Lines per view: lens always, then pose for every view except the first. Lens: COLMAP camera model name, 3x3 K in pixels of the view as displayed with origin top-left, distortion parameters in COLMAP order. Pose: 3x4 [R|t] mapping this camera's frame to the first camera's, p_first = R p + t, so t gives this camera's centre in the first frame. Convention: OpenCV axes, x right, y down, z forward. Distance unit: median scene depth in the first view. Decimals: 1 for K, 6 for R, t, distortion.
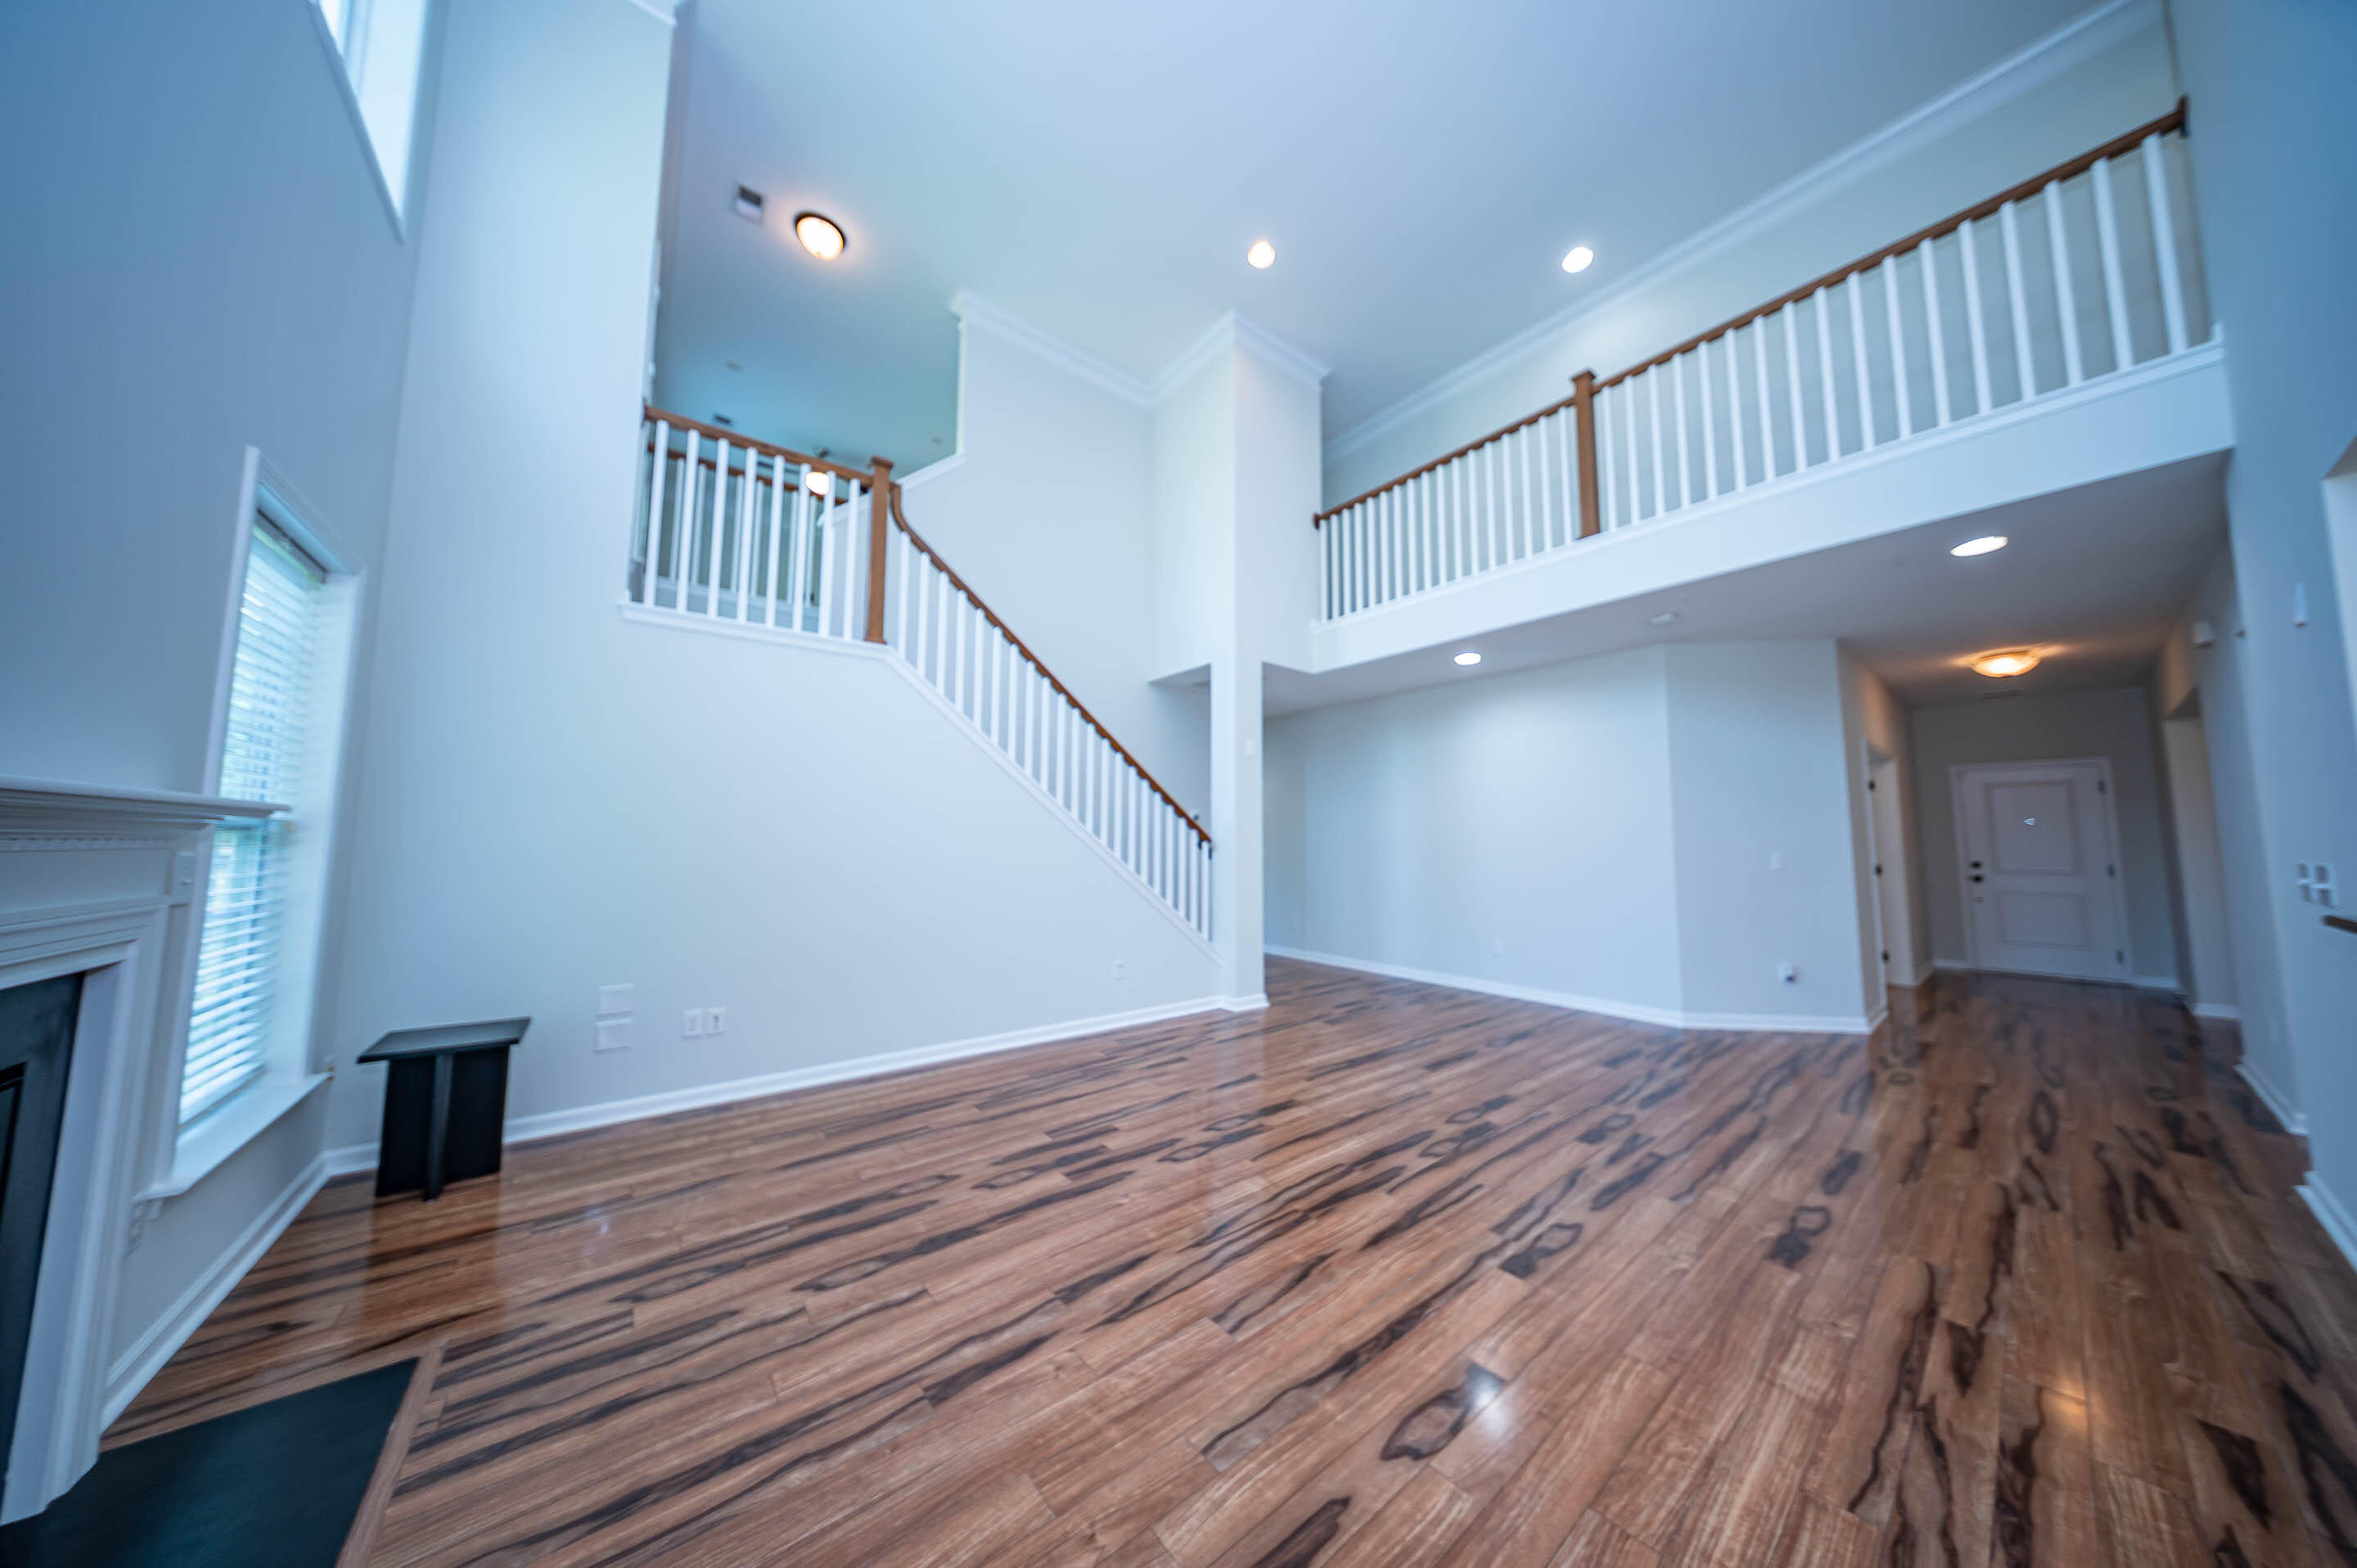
lens RADIAL K [[699.5, 0, 1187.4], [0, 699.5, 786.0], [0, 0, 1]] dist [0.008423, -0.003638]
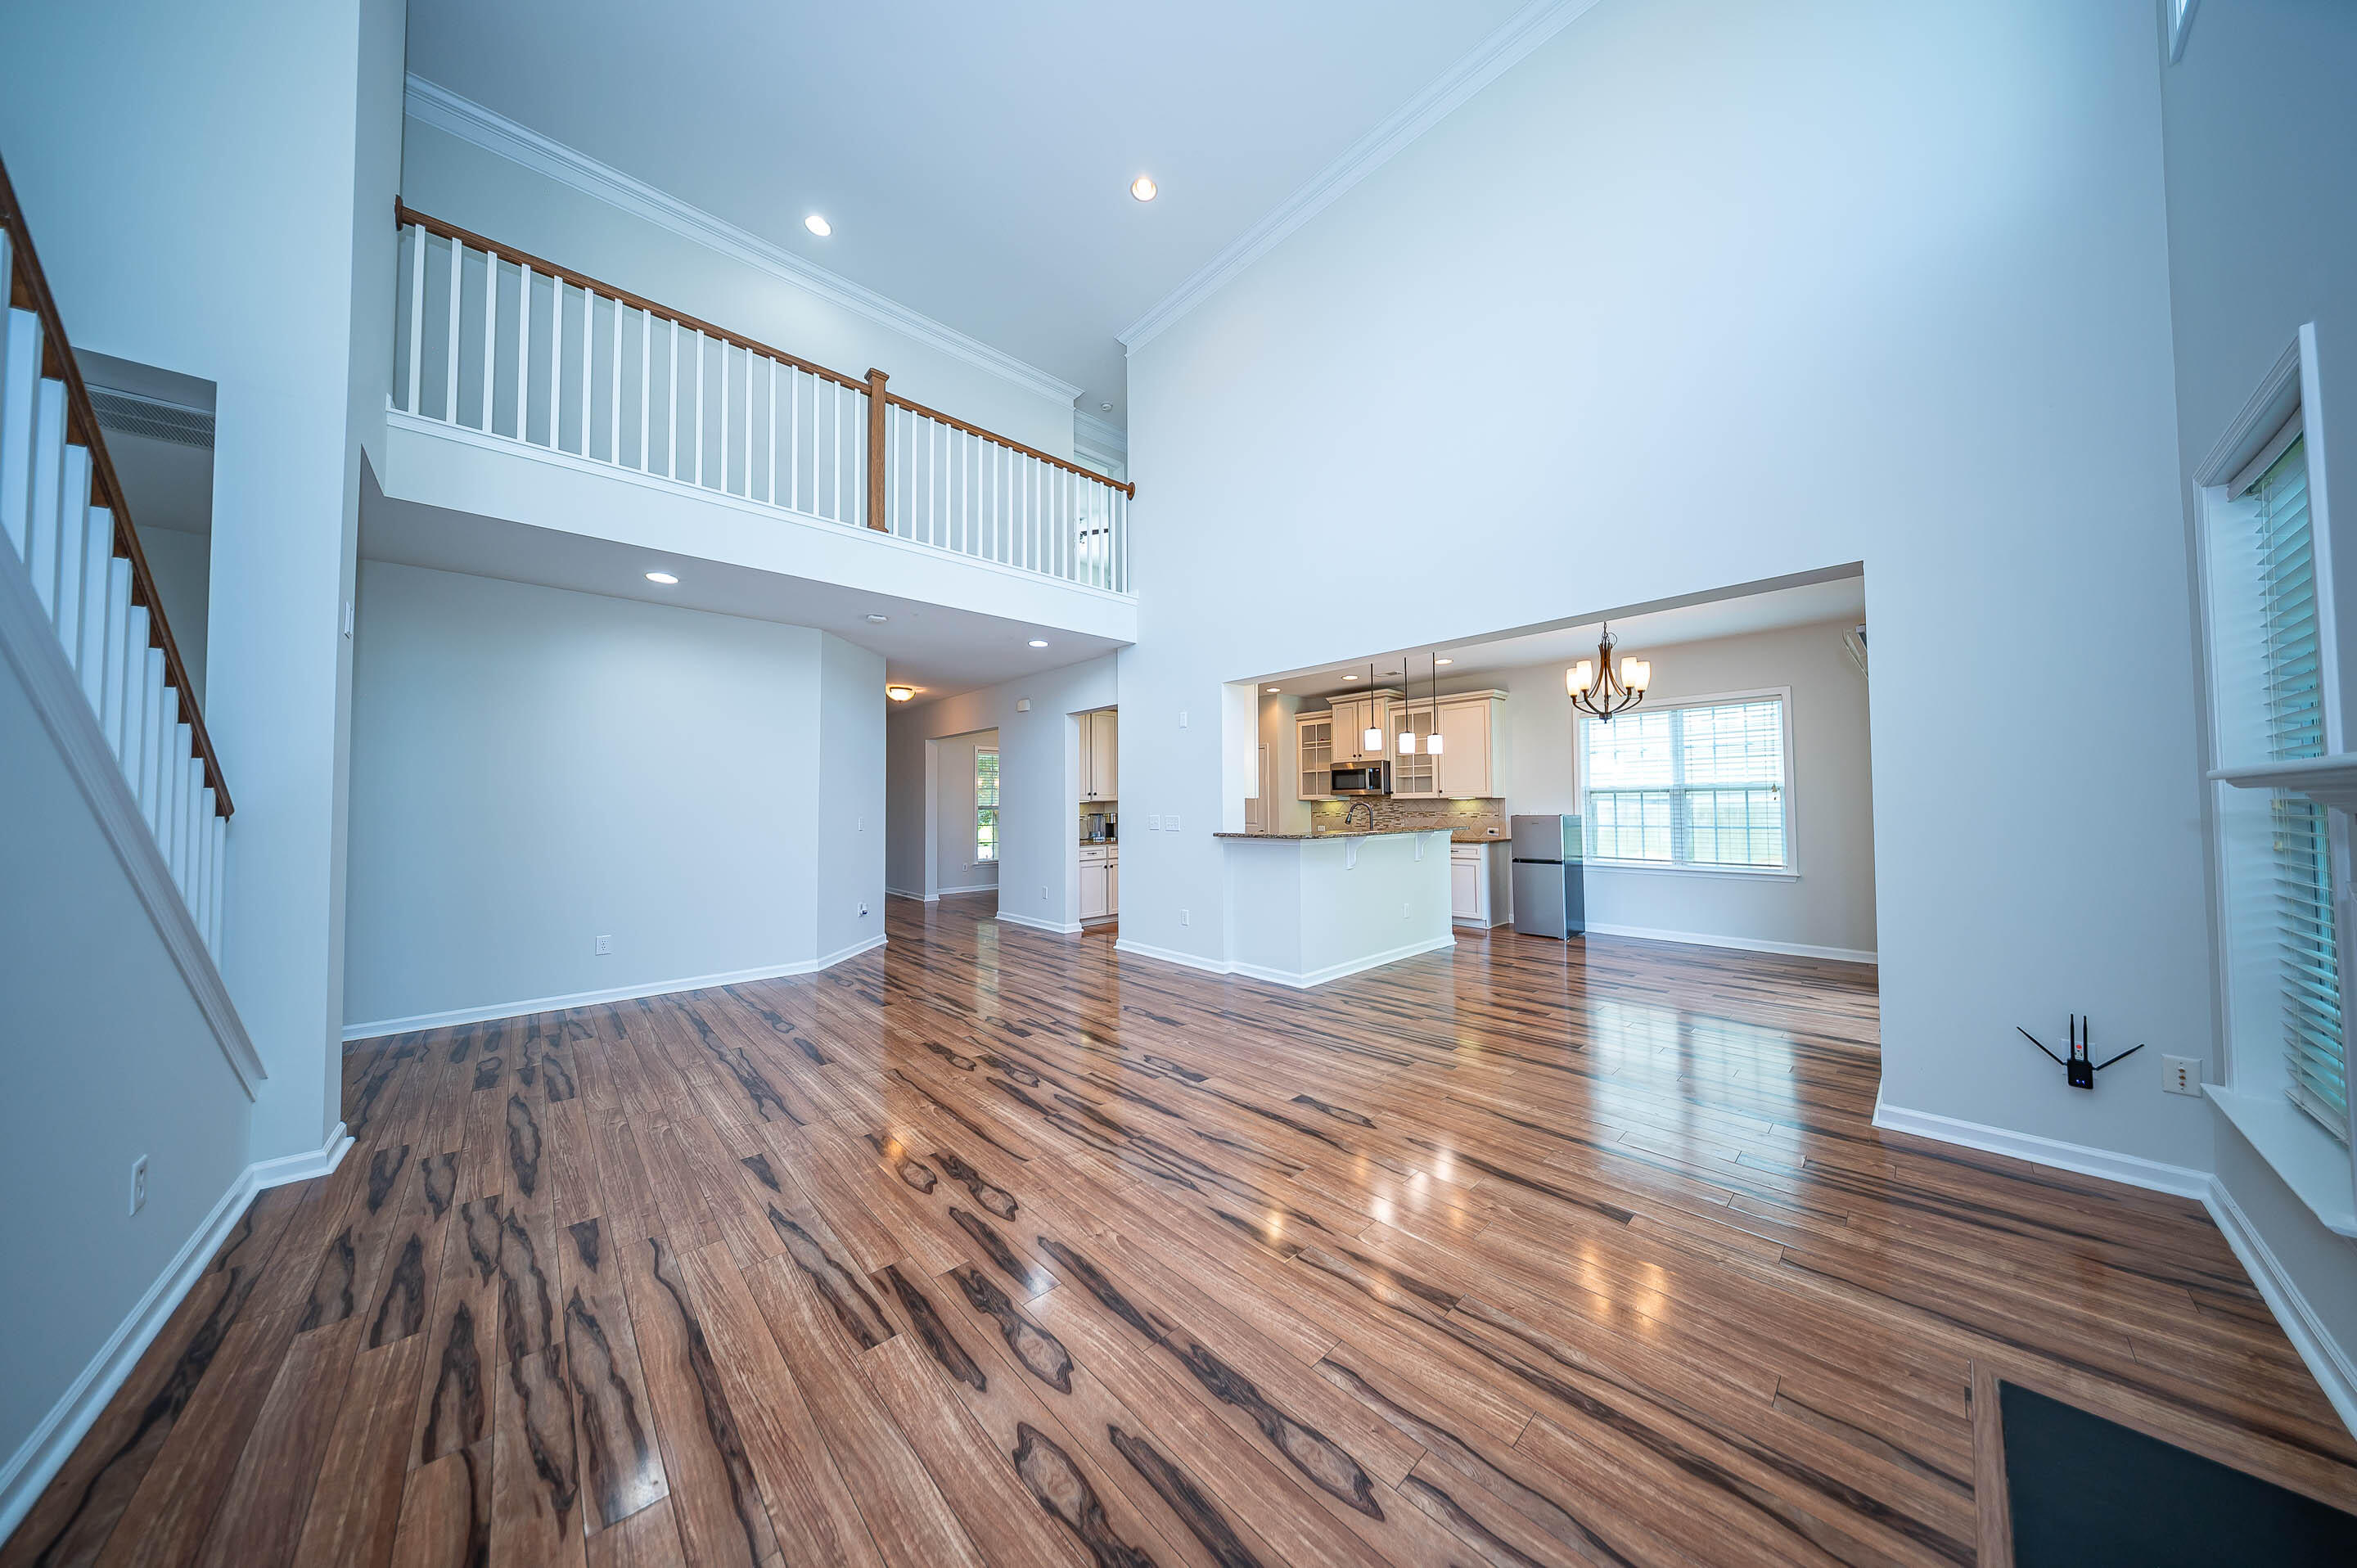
lens RADIAL K [[699.5, 0, 1187.4], [0, 699.5, 786.0], [0, 0, 1]] dist [0.008423, -0.003638]
pose [[-0.072706, 0.024919, 0.997042, -1.009427], [-0.075273, 0.996699, -0.030399, 0.072873], [-0.994509, -0.077261, -0.070590, 1.069302]]
